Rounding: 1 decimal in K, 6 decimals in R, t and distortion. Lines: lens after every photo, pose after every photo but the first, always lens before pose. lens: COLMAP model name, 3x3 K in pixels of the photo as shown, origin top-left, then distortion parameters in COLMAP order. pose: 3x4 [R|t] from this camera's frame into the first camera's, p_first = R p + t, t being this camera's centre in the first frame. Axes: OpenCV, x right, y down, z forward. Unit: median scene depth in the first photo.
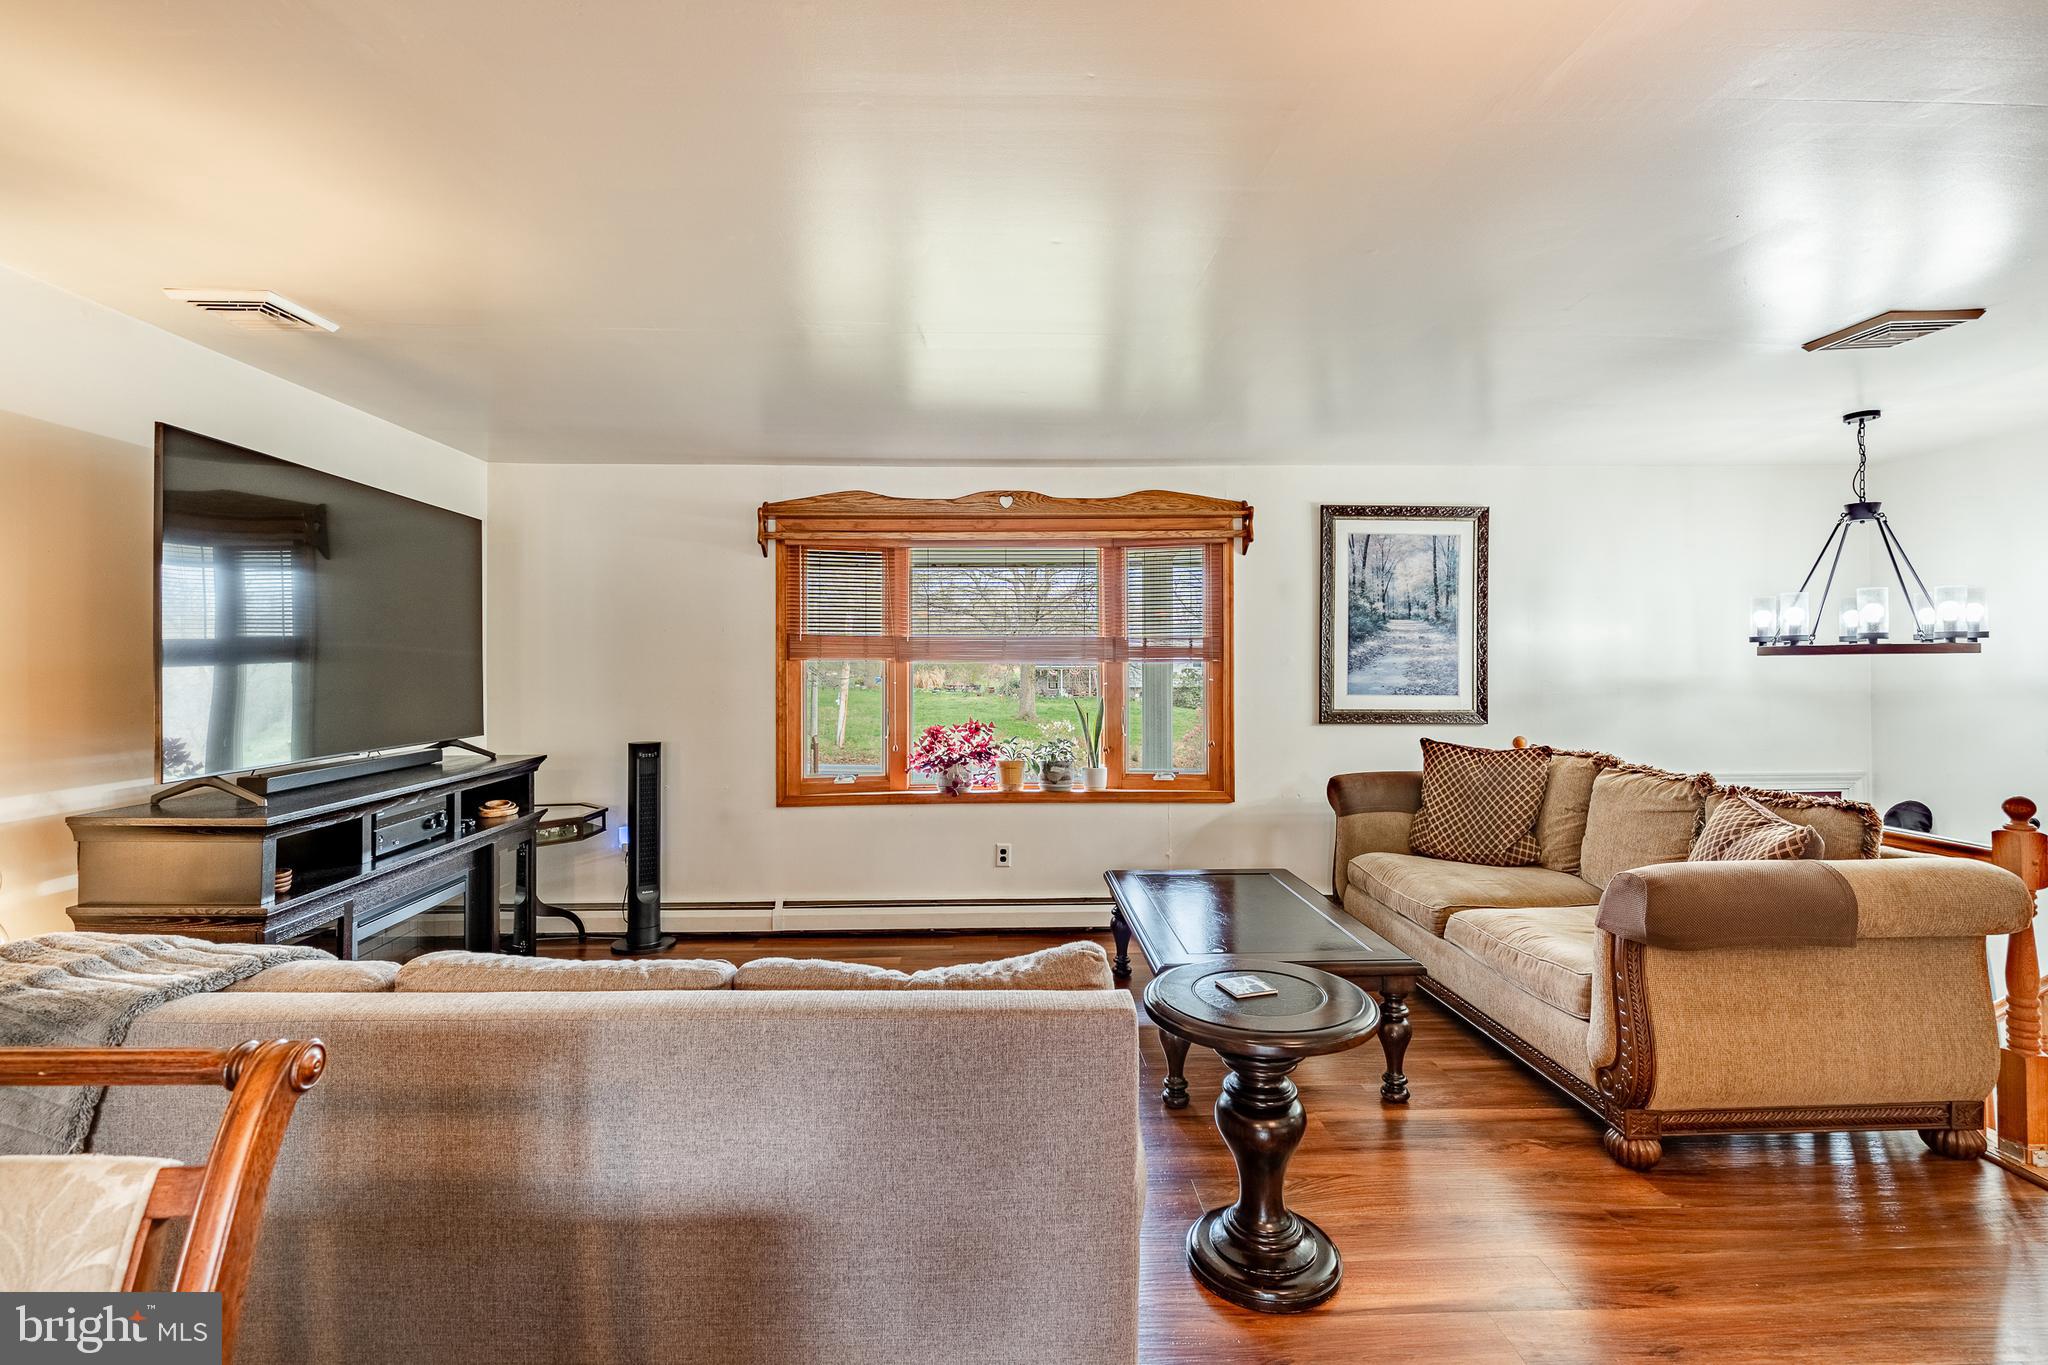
lens RADIAL K [[946.7, 0, 1015.9], [0, 946.7, 663.5], [0, 0, 1]] dist [-0.001680, -0.000517]
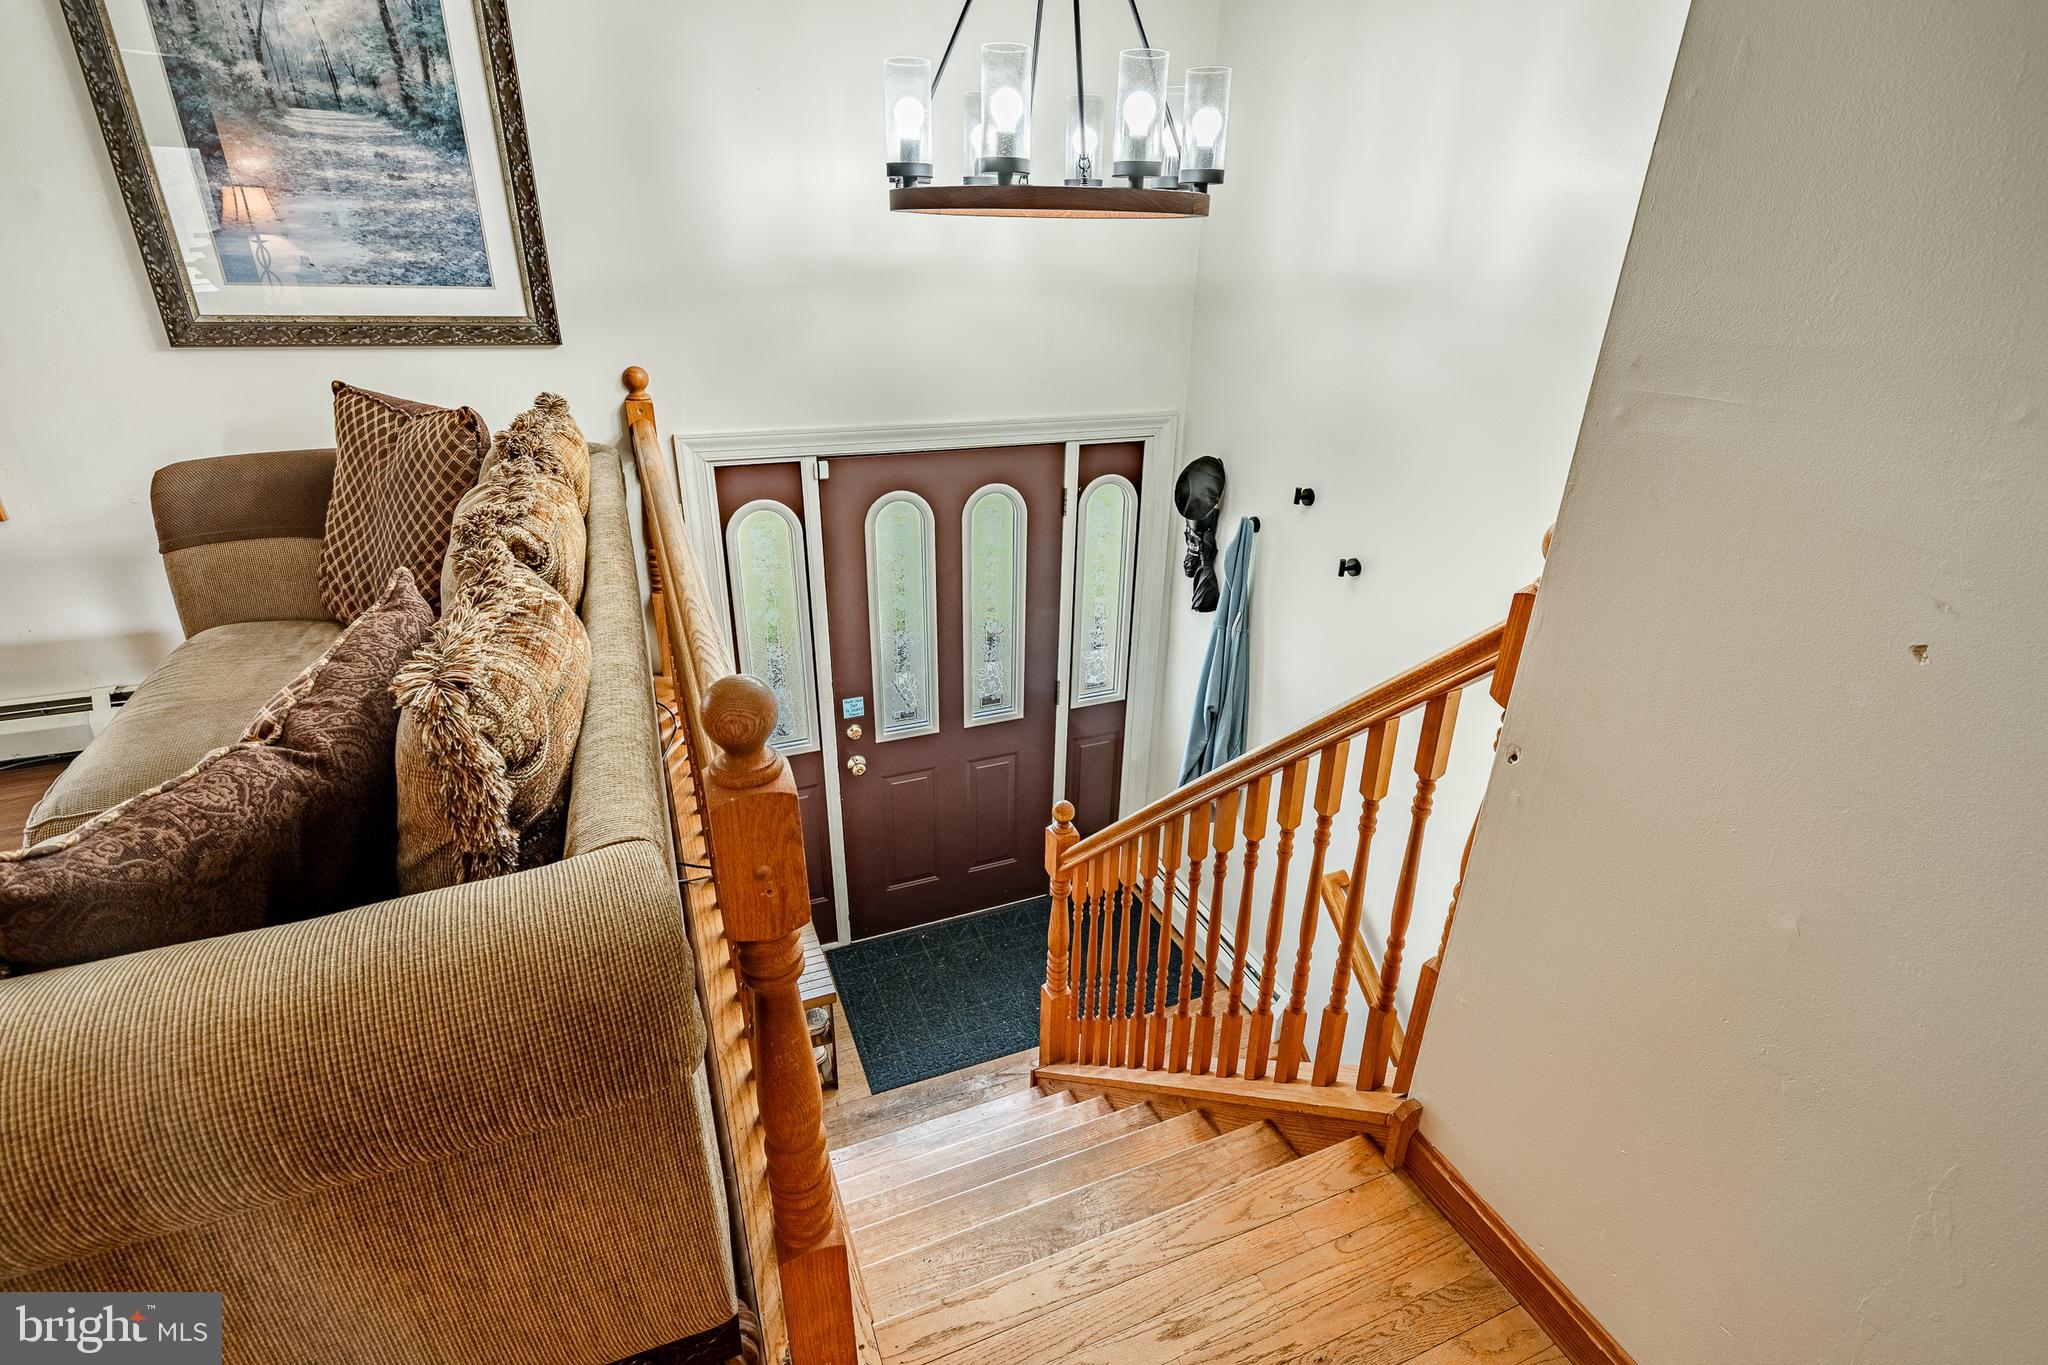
lens RADIAL K [[946.7, 0, 1019.3], [0, 946.7, 684.2], [0, 0, 1]] dist [-0.001680, -0.000517]
pose [[0.934128, -0.127726, 0.333302, 0.538069], [-0.027796, 0.904918, 0.424677, 0.002672], [-0.355853, -0.405968, 0.841759, 0.370971]]
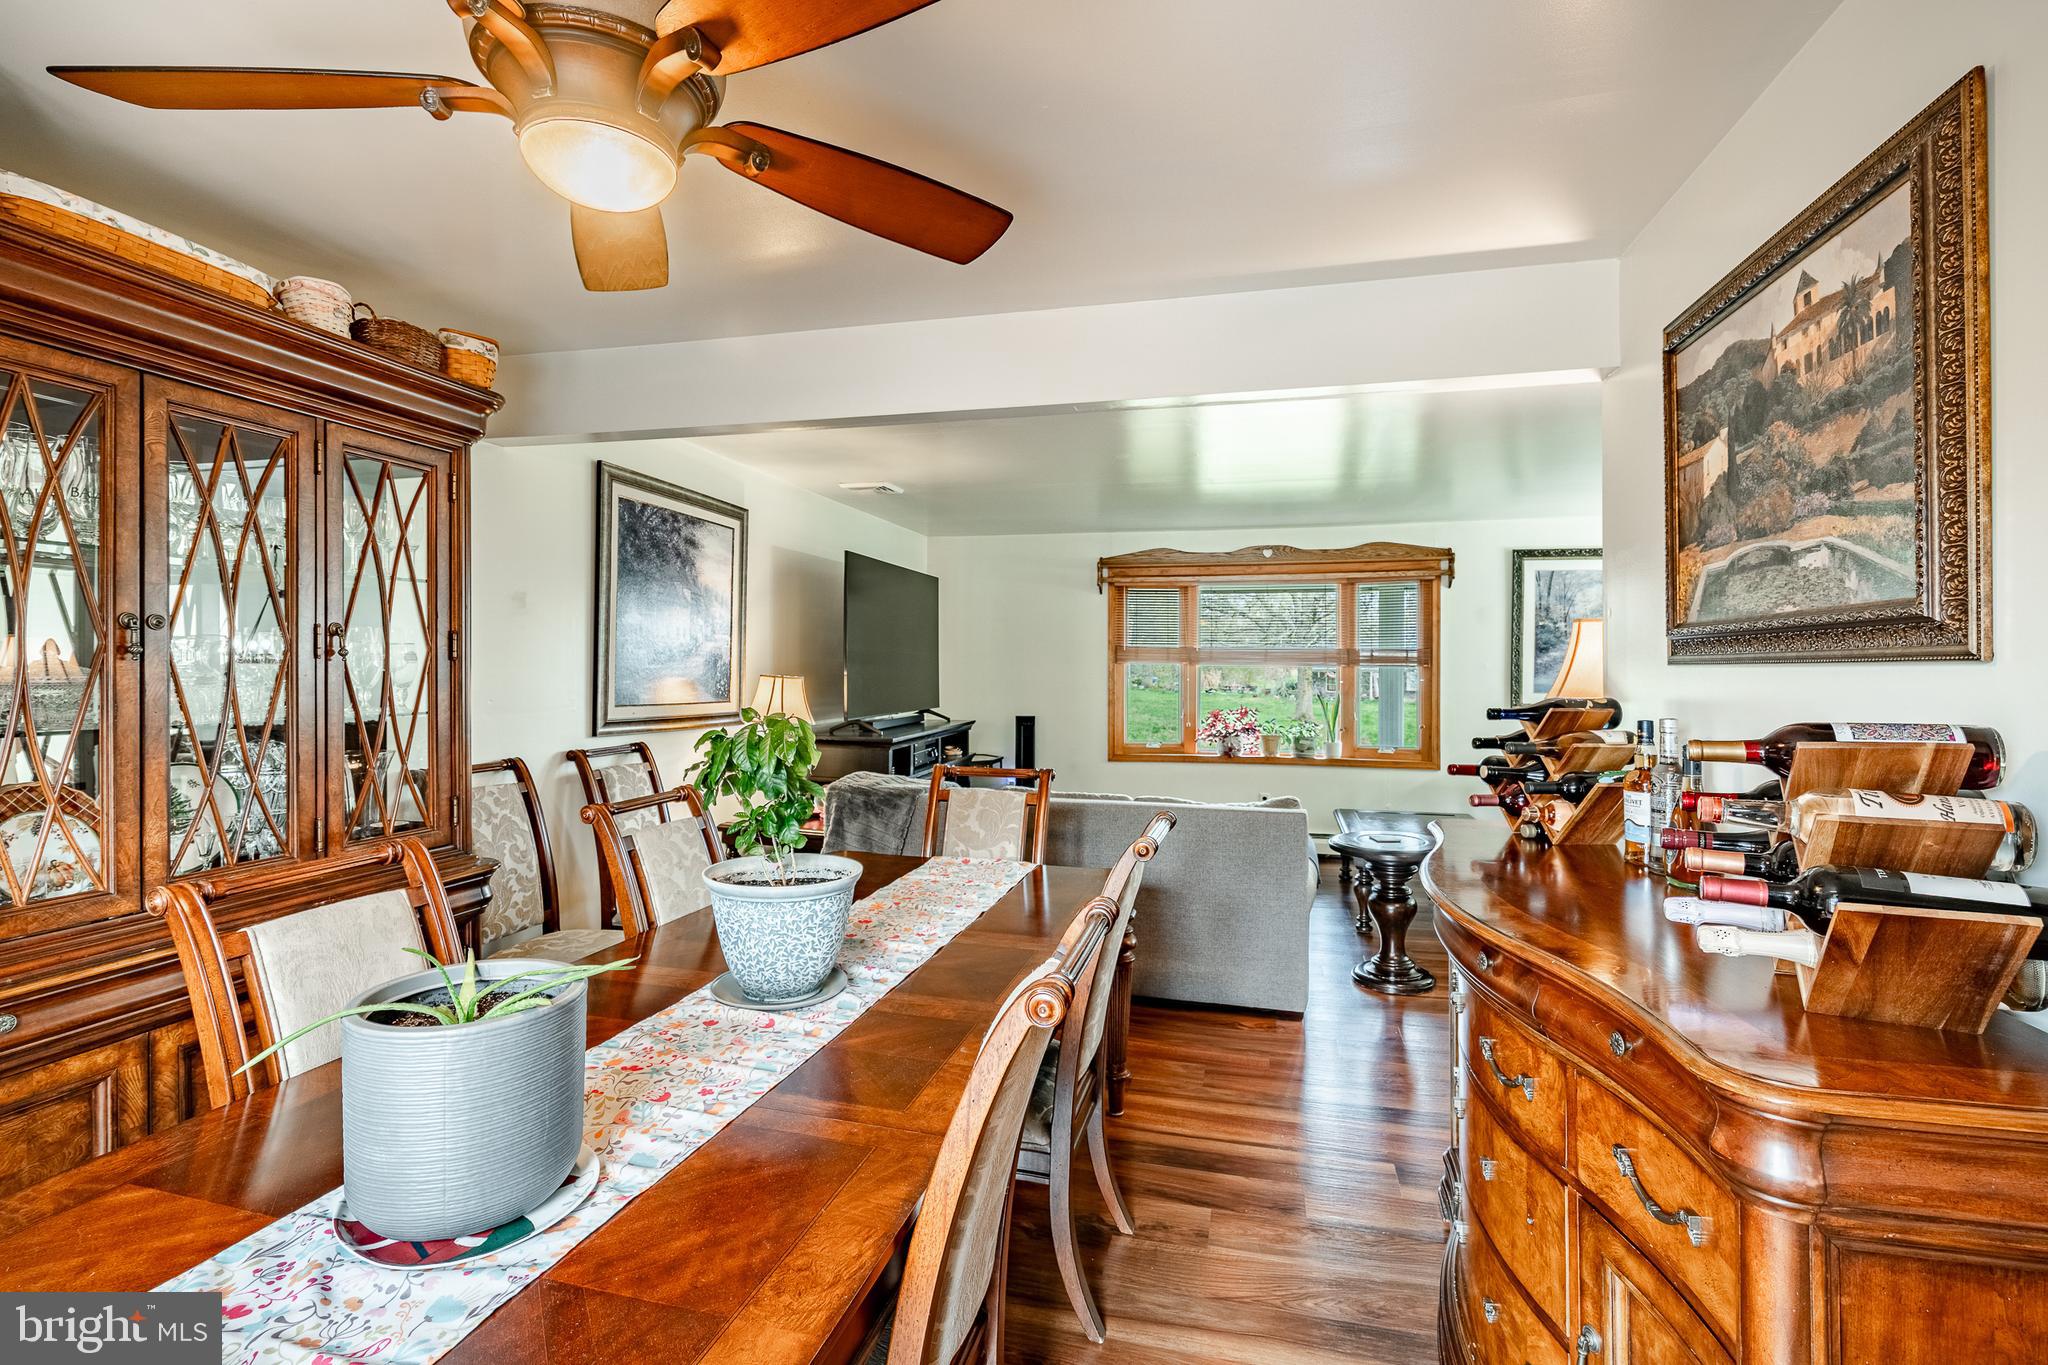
lens RADIAL K [[946.7, 0, 1011.5], [0, 946.7, 647.5], [0, 0, 1]] dist [-0.001680, -0.000517]
pose [[0.957692, 0.002557, -0.287783, 0.030787], [-0.007624, 0.999835, -0.016488, -0.002587], [0.287693, 0.017985, 0.957554, -0.475740]]
